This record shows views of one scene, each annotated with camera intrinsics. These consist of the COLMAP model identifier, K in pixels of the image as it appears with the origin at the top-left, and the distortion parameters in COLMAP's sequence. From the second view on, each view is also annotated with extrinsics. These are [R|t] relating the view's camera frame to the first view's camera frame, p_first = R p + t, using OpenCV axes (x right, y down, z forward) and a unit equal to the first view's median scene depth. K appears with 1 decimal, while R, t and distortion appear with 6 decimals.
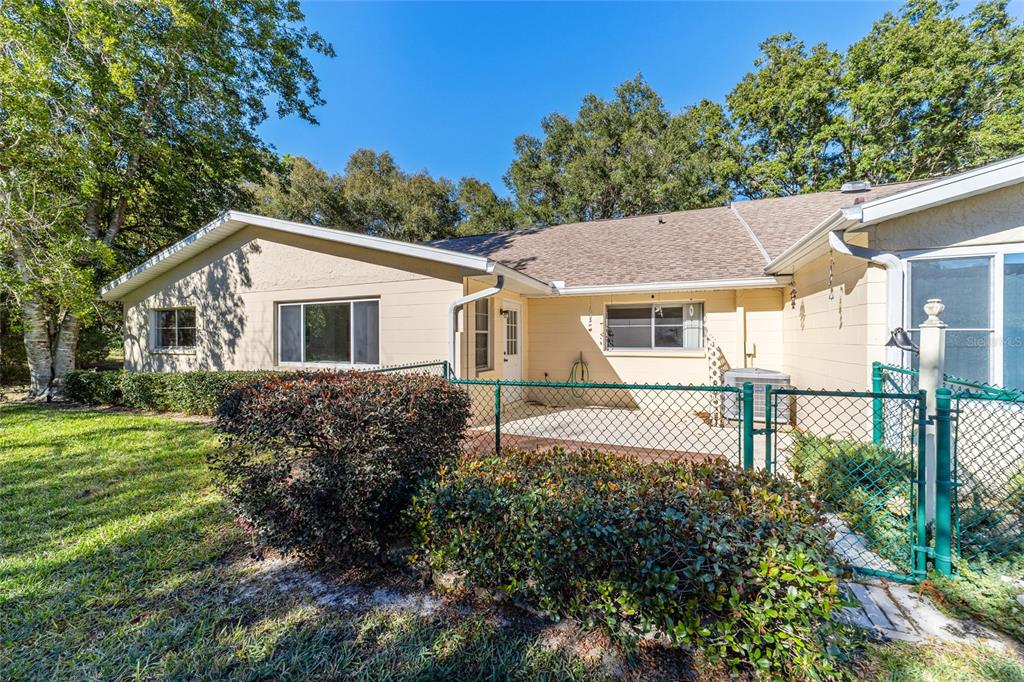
lens RADIAL K [[389.5, 0, 507.5], [0, 389.5, 338.1], [0, 0, 1]] dist [-0.008792, 0.002848]
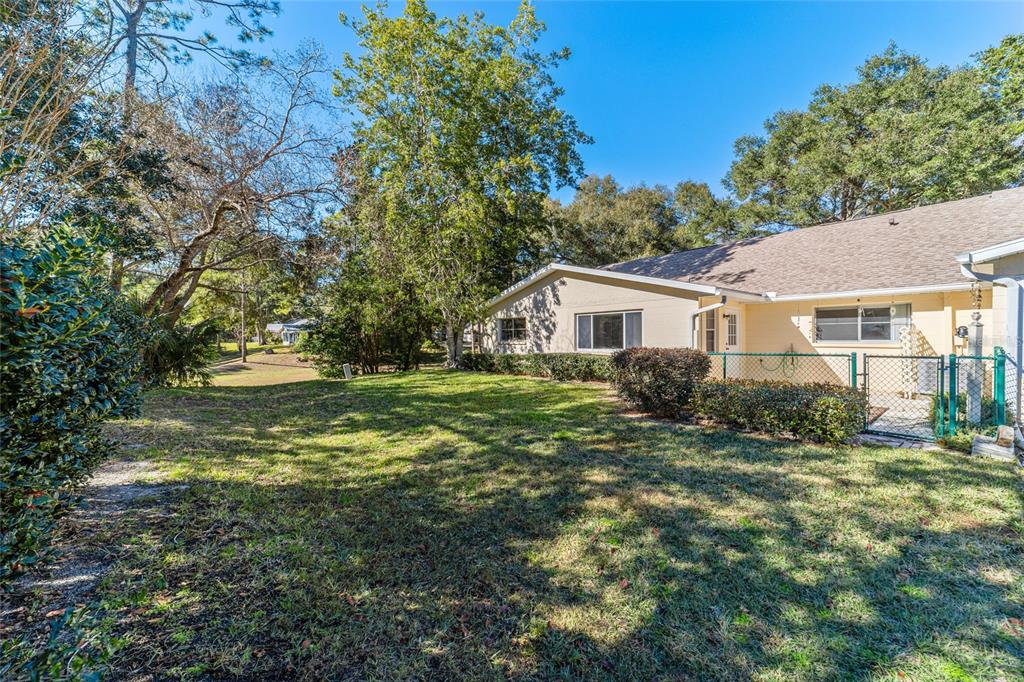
lens RADIAL K [[389.5, 0, 510.5], [0, 389.5, 337.9], [0, 0, 1]] dist [-0.008792, 0.002848]
pose [[0.873471, -0.002080, -0.486871, -0.005570], [0.005995, 0.999961, 0.006483, 0.001686], [0.486839, -0.008581, 0.873450, -0.610488]]
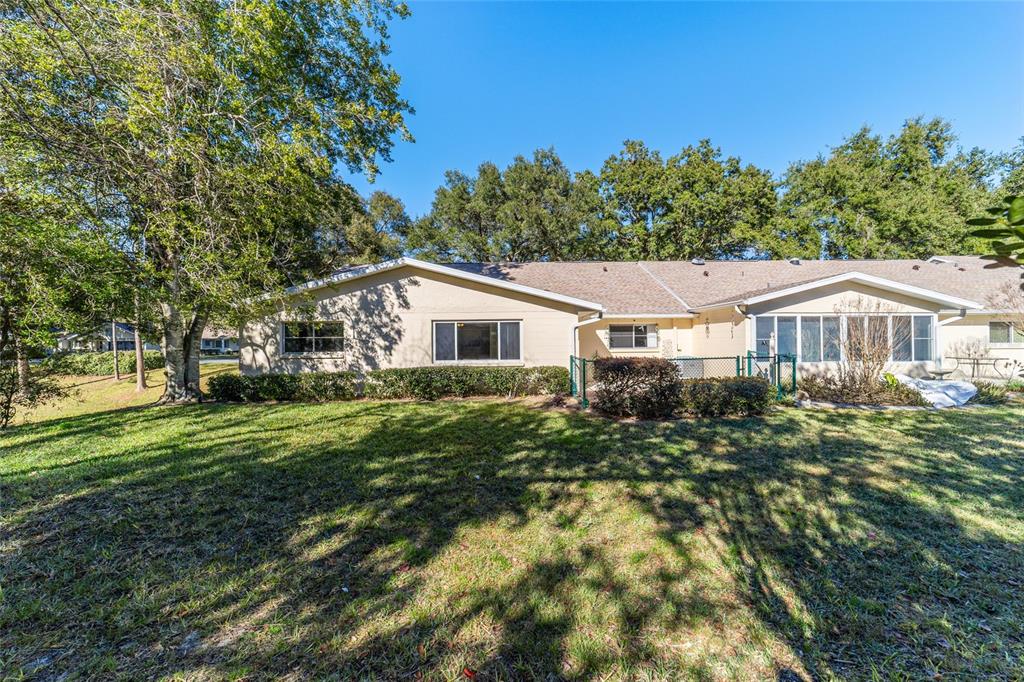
lens RADIAL K [[389.5, 0, 507.1], [0, 389.5, 343.2], [0, 0, 1]] dist [-0.008792, 0.002848]
pose [[0.915870, -0.008876, 0.401377, -0.874146], [0.007312, 0.999959, 0.005428, -0.010006], [-0.401409, -0.002036, 0.915897, -0.446719]]
